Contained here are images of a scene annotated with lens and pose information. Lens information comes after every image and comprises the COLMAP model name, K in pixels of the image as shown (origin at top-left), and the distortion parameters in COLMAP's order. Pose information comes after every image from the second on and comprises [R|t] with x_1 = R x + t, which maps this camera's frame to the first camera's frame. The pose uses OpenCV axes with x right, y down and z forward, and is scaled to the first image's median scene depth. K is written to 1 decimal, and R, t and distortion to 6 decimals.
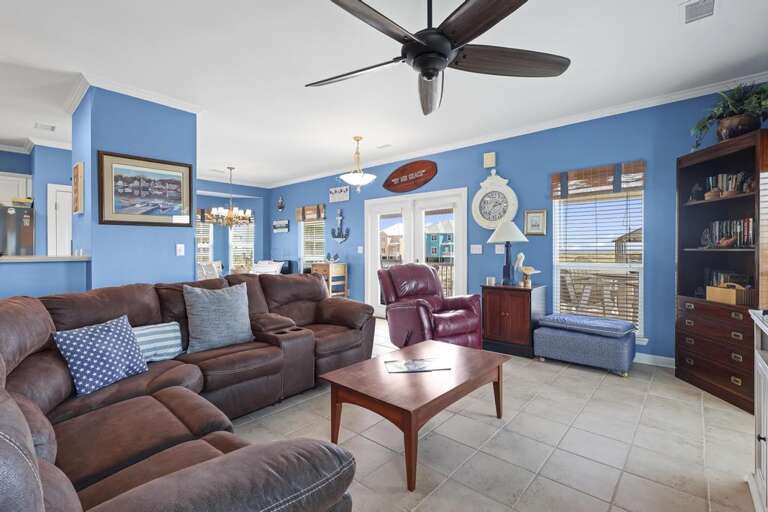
lens RADIAL K [[357.7, 0, 385.0], [0, 357.7, 253.2], [0, 0, 1]] dist [-0.000159, 0.000317]
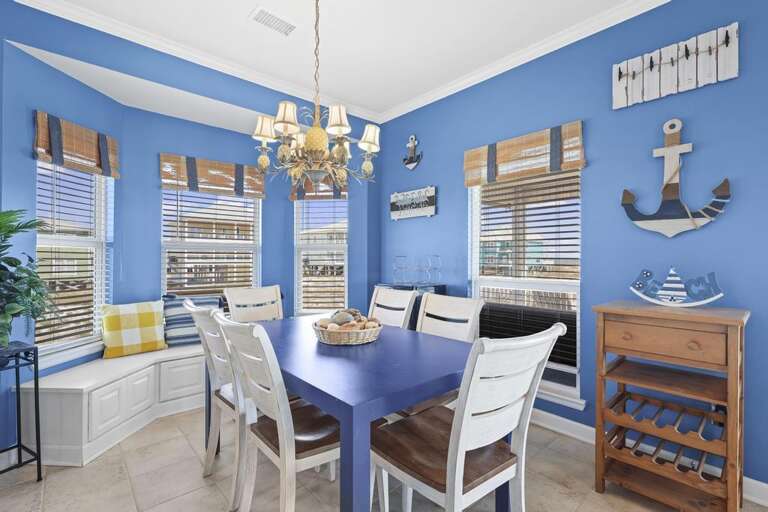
lens RADIAL K [[357.7, 0, 382.6], [0, 357.7, 257.7], [0, 0, 1]] dist [-0.000159, 0.000317]
pose [[0.991211, 0.005621, -0.132171, -0.275822], [-0.006738, 0.999945, -0.008008, -0.006451], [0.132118, 0.008828, 0.991195, 0.585277]]
